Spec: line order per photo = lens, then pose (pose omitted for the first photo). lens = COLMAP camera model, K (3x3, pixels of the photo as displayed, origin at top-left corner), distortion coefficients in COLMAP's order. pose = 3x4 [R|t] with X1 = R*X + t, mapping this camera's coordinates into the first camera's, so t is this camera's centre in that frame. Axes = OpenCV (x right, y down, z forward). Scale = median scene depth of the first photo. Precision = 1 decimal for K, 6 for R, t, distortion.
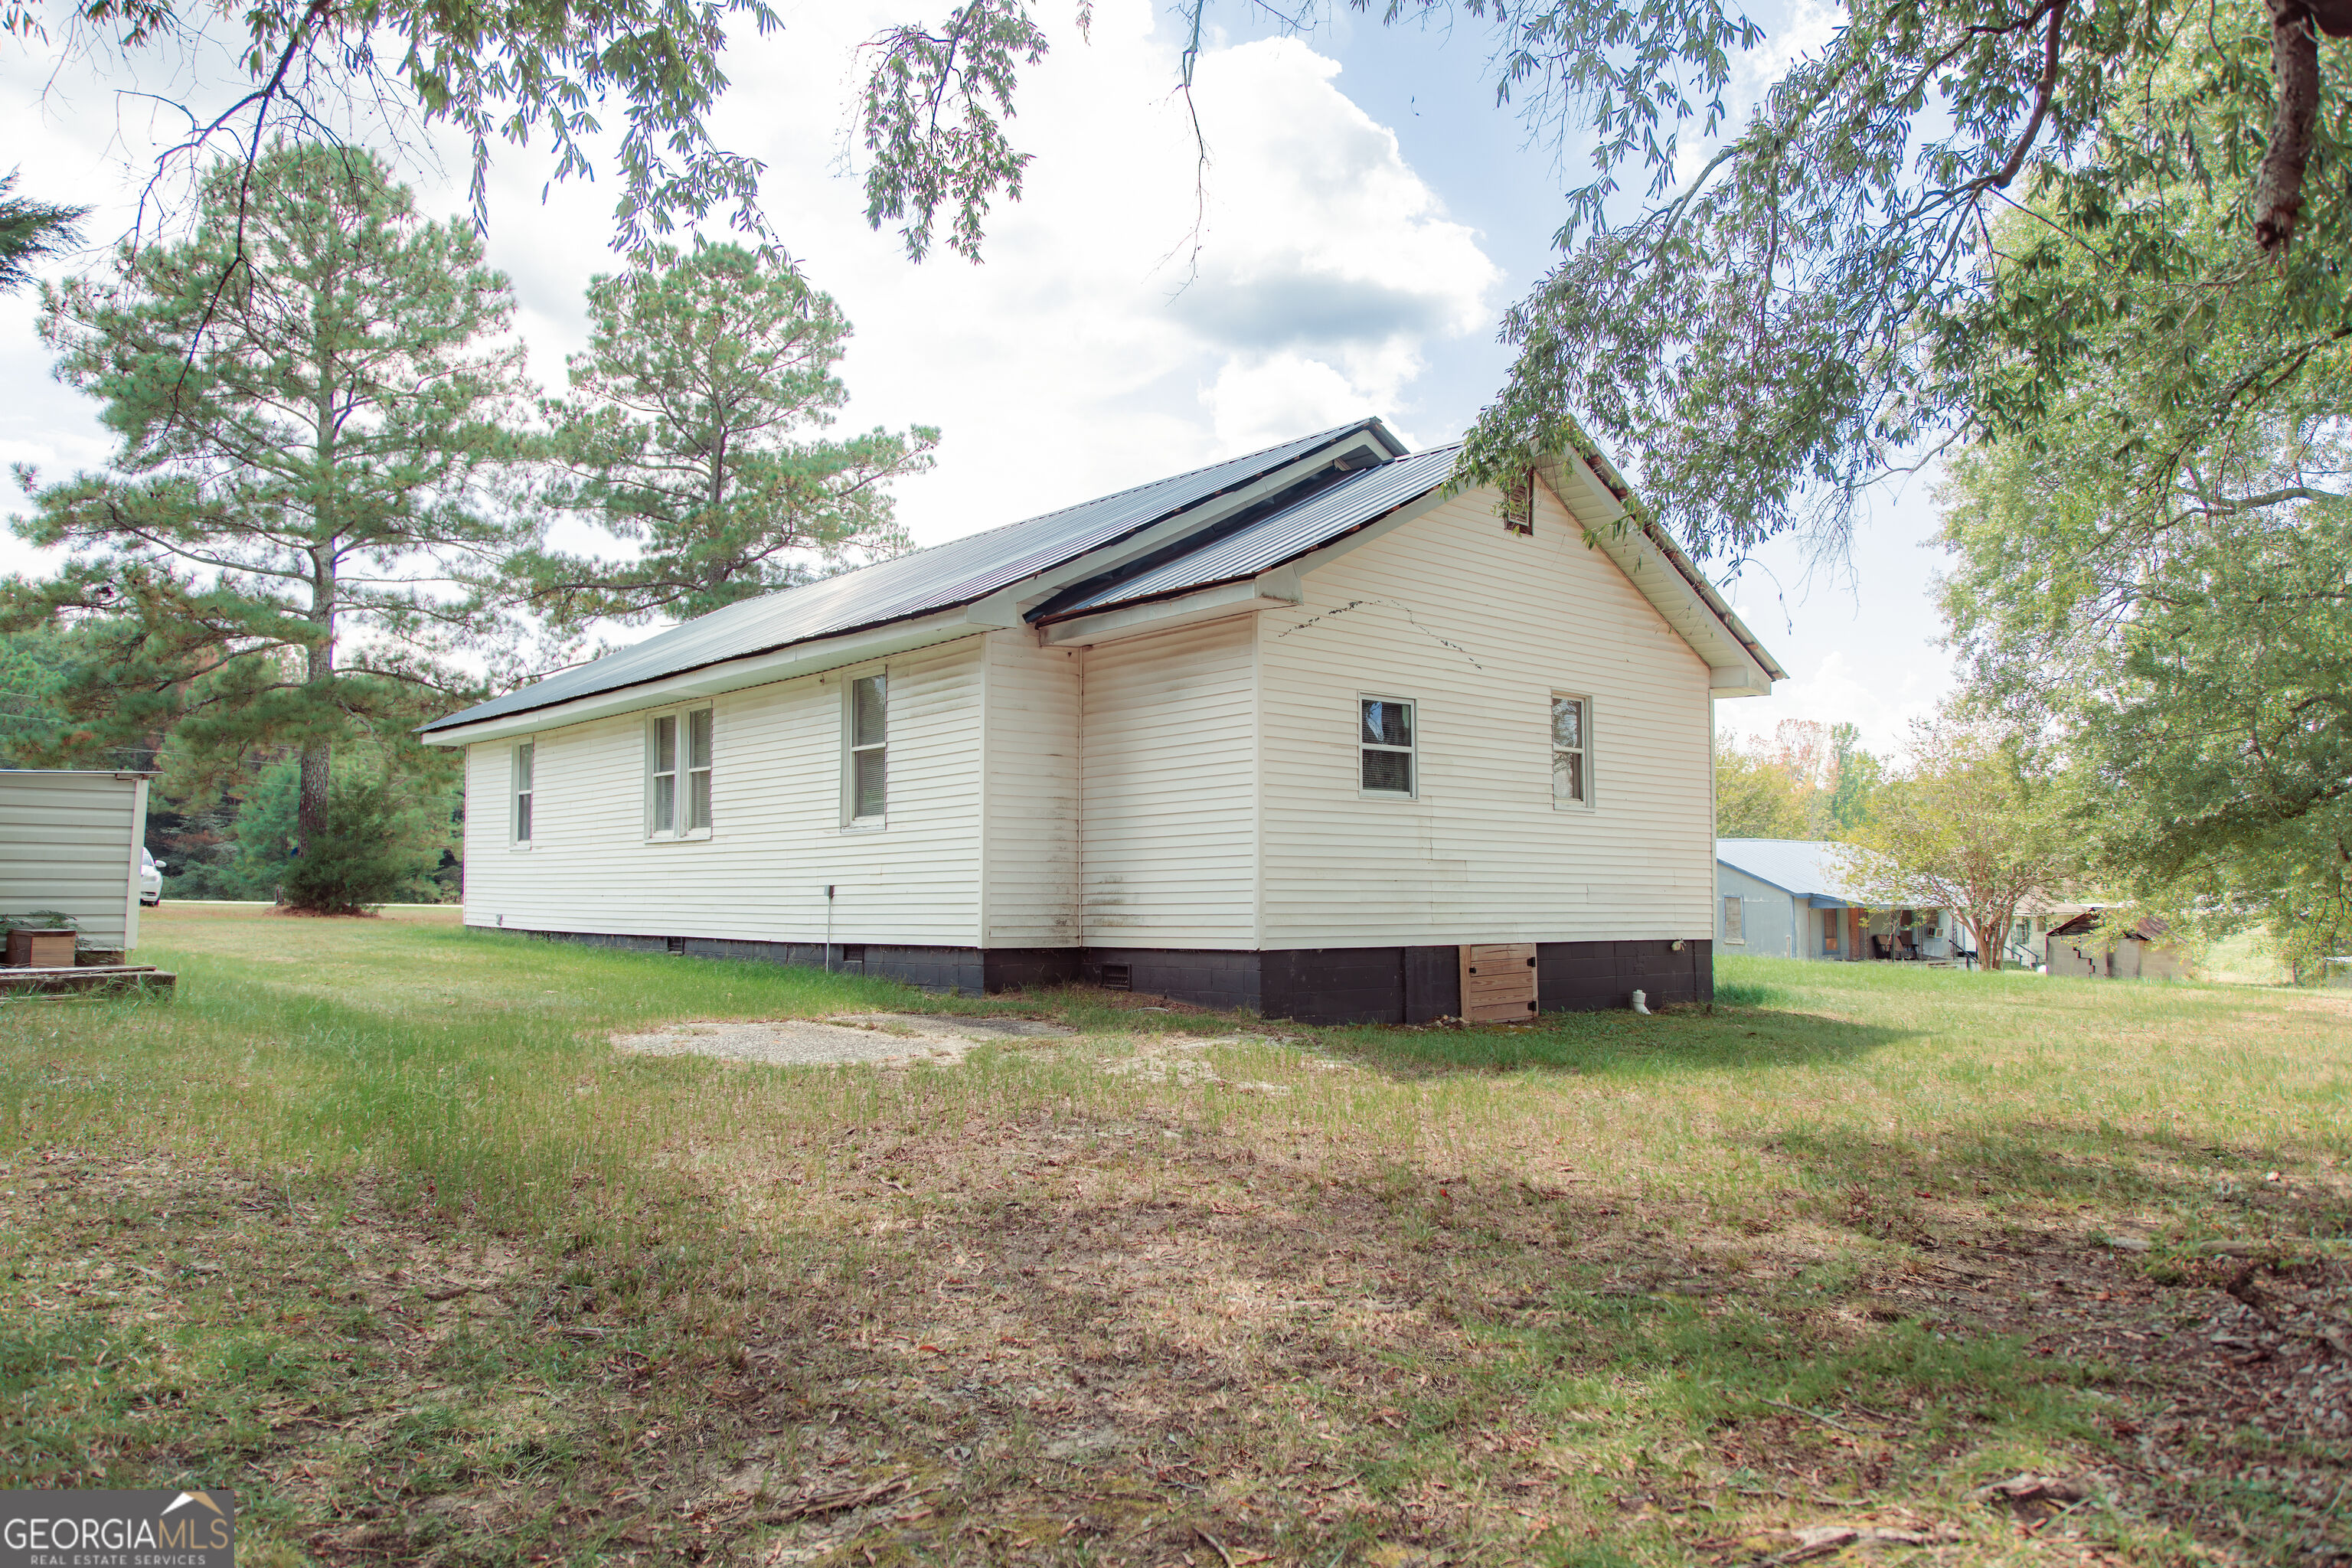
lens RADIAL K [[1633.7, 0, 1169.1], [0, 1633.7, 784.8], [0, 0, 1]] dist [0.038135, 0.002659]
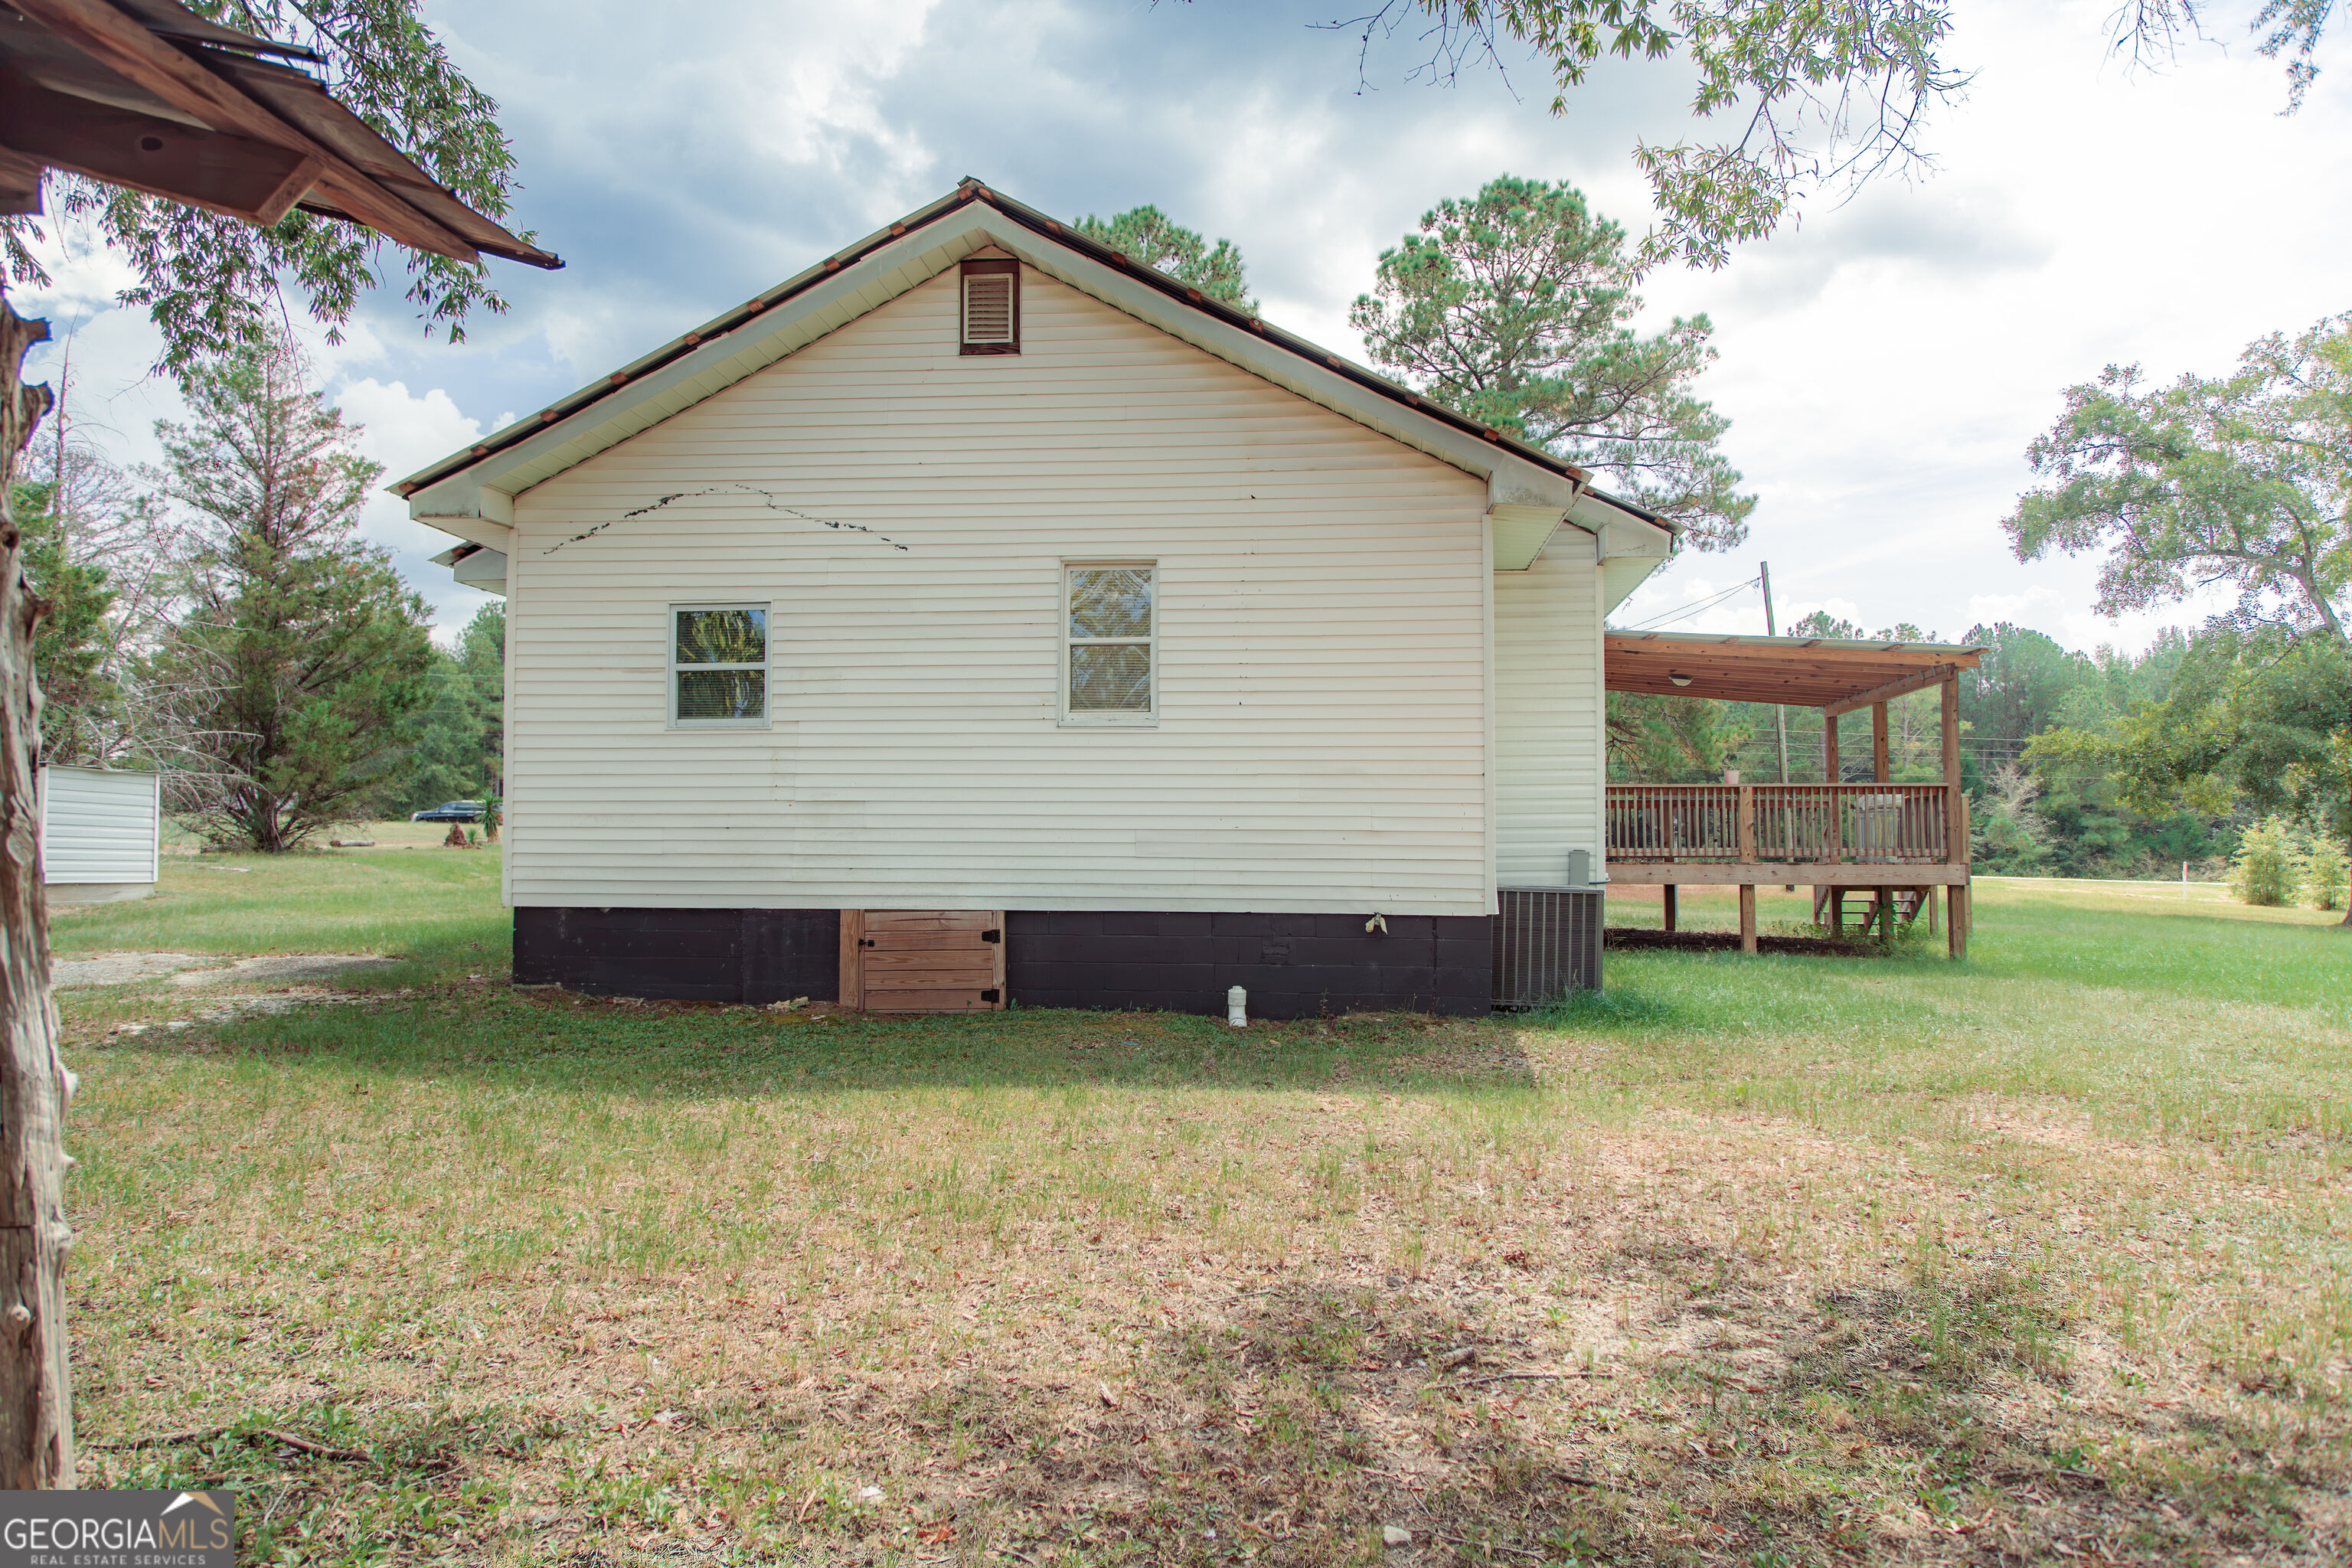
lens RADIAL K [[1633.7, 0, 1169.1], [0, 1633.7, 784.8], [0, 0, 1]] dist [0.038135, 0.002659]
pose [[0.674508, -0.021820, -0.737945, 0.859726], [0.049003, 0.998682, 0.015260, 0.034326], [0.736639, -0.046454, 0.674689, 0.592196]]
